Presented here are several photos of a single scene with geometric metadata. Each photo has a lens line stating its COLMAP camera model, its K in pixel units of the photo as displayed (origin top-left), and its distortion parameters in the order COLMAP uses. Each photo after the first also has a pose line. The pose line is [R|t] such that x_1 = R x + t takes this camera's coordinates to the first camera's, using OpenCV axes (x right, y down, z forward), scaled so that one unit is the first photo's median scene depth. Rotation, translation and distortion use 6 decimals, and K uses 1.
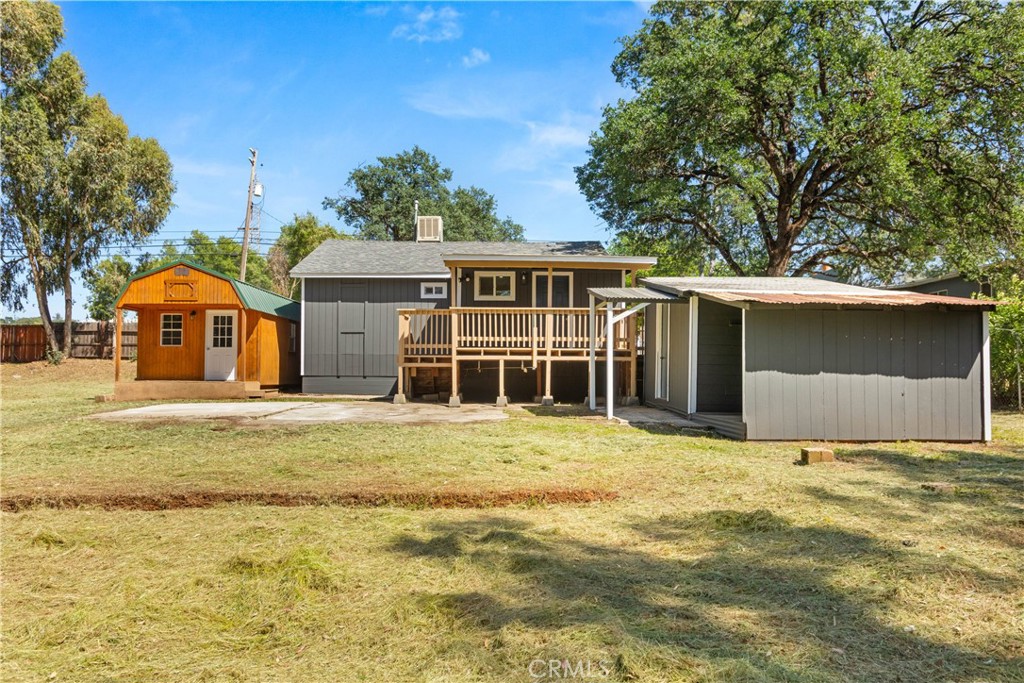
lens RADIAL K [[714.2, 0, 517.7], [0, 714.2, 345.6], [0, 0, 1]] dist [-0.001766, -0.006744]
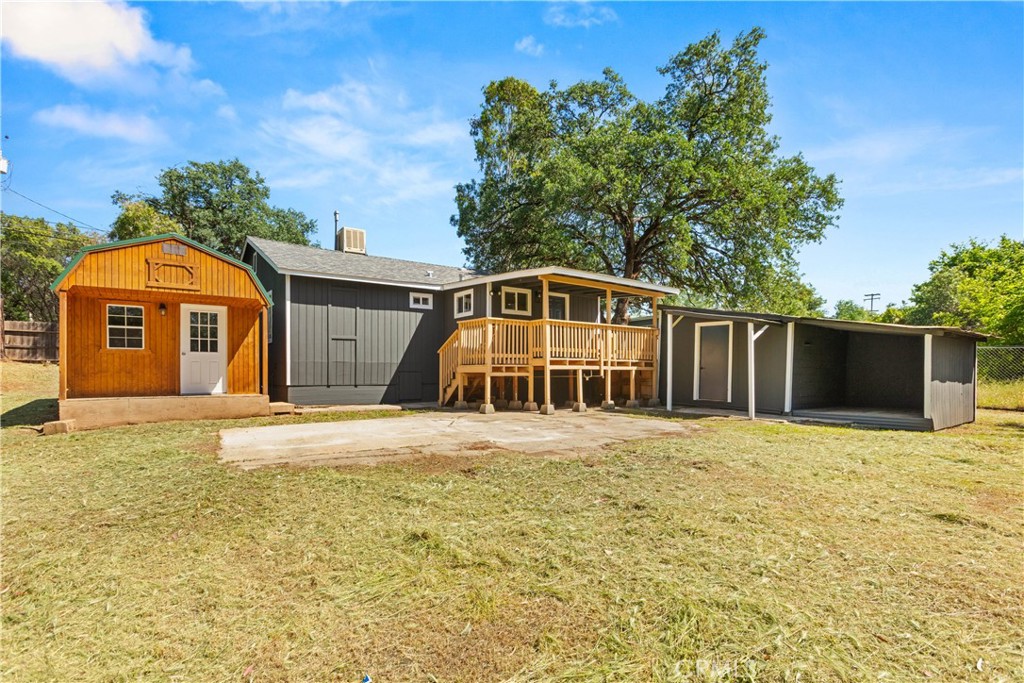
lens RADIAL K [[490.7, 0, 526.1], [0, 490.7, 377.8], [0, 0, 1]] dist [-0.003003, 0.001547]
pose [[0.820345, -0.011059, 0.571762, -0.447443], [-0.016492, 0.998940, 0.042983, 0.001616], [-0.571631, -0.044690, 0.819293, 0.356351]]
